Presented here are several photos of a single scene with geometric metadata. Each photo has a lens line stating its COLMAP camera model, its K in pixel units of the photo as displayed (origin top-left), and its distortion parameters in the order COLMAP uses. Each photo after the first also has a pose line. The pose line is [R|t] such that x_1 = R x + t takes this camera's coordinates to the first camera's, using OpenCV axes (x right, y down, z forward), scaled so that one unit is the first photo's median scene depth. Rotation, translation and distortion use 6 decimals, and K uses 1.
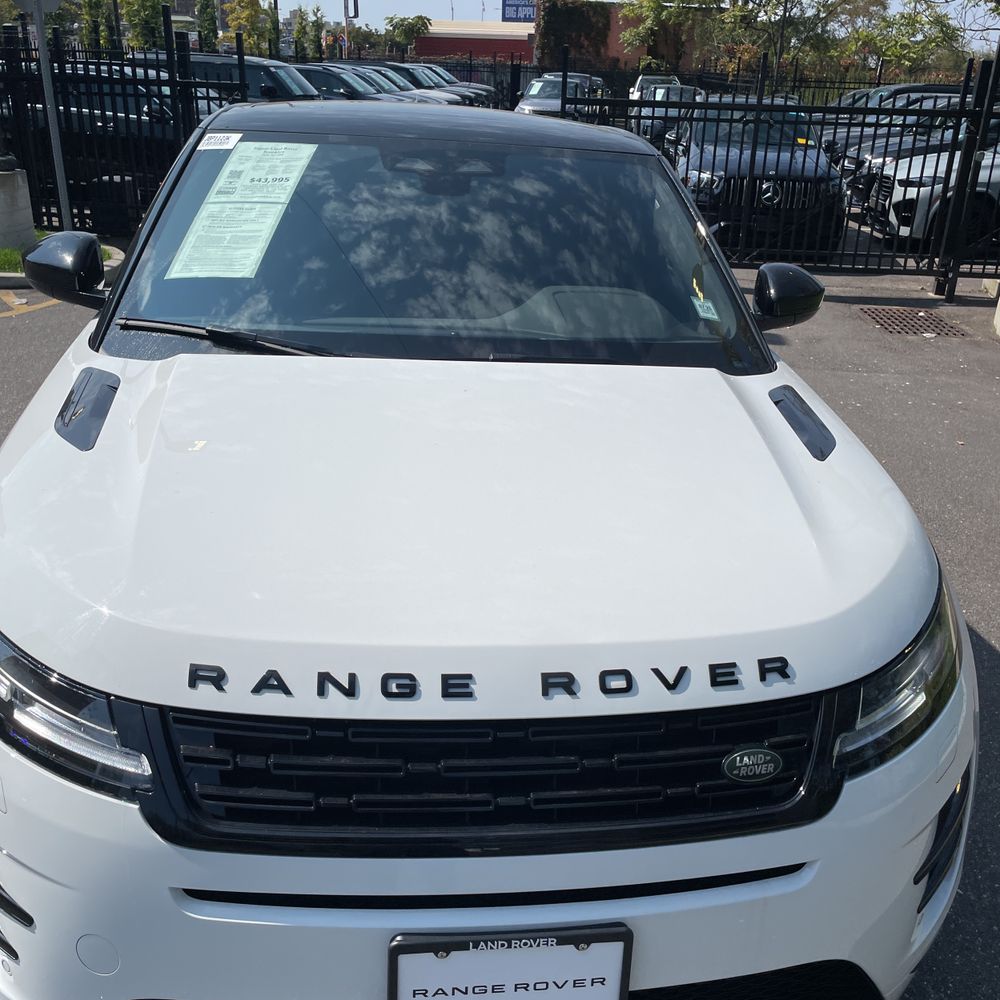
lens RADIAL K [[1031.5, 0, 519.2], [0, 1031.5, 508.5], [0, 0, 1]] dist [0.022963, 0.000000]
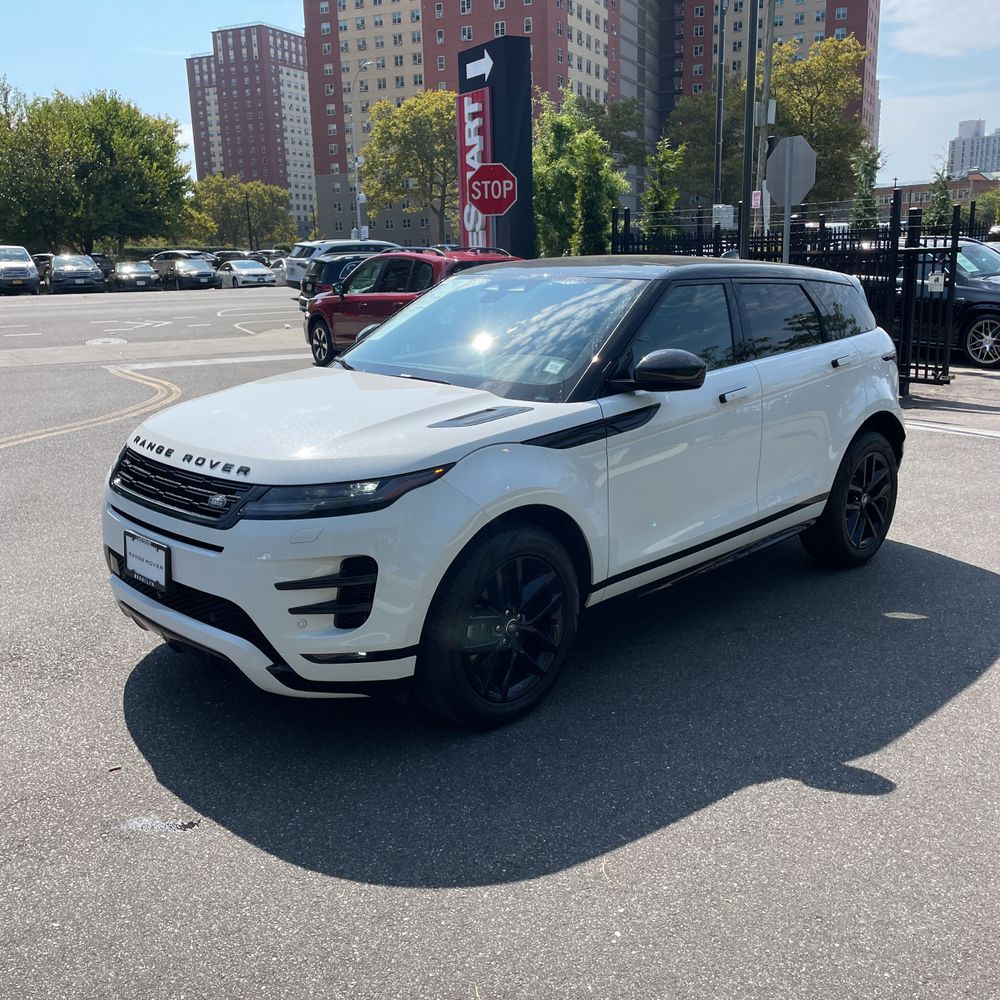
lens RADIAL K [[1031.5, 0, 495.0], [0, 1031.5, 460.8], [0, 0, 1]] dist [0.022963, 0.000000]
pose [[0.608051, 0.107667, -0.786563, 1.348150], [-0.261251, 0.962716, -0.070181, 0.080781], [0.749681, 0.248164, 0.613509, -0.022924]]
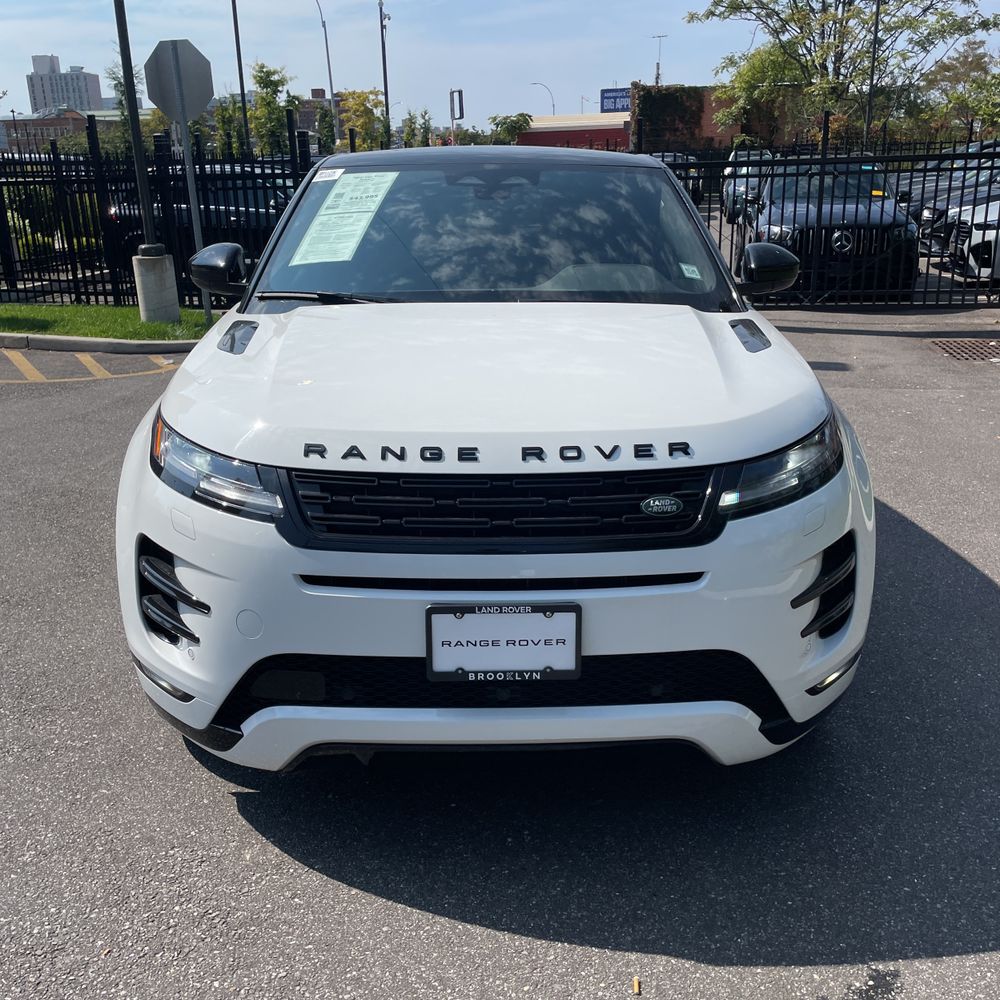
lens RADIAL K [[1031.5, 0, 502.9], [0, 1031.5, 500.8], [0, 0, 1]] dist [0.022963, 0.000000]
pose [[0.992239, -0.025055, -0.121796, 0.093352], [0.014697, 0.996254, -0.085217, 0.192172], [0.123475, 0.082765, 0.988890, -0.280435]]
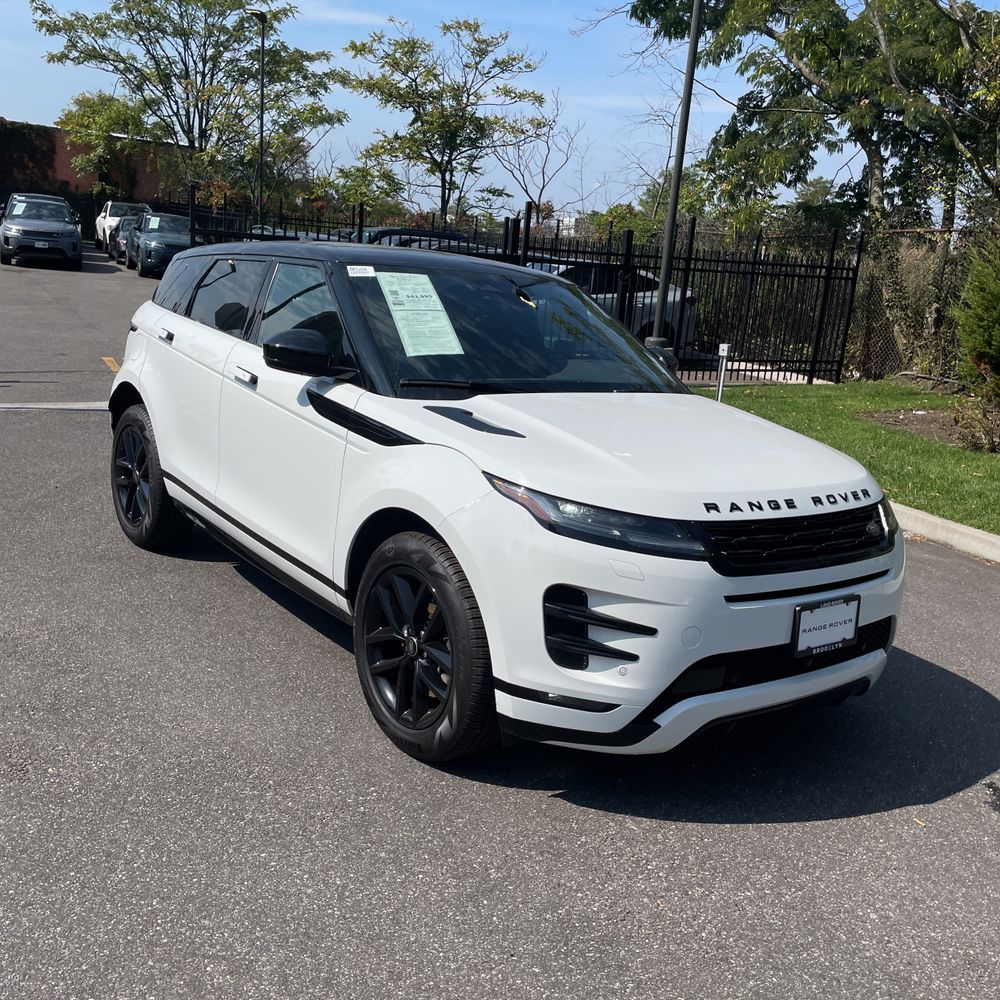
lens RADIAL K [[1031.5, 0, 519.9], [0, 1031.5, 498.4], [0, 0, 1]] dist [0.022963, 0.000000]
pose [[0.865030, -0.083877, 0.494660, -0.894633], [0.143303, 0.986160, -0.083381, 0.136196], [-0.480820, 0.143013, 0.865078, -0.381282]]
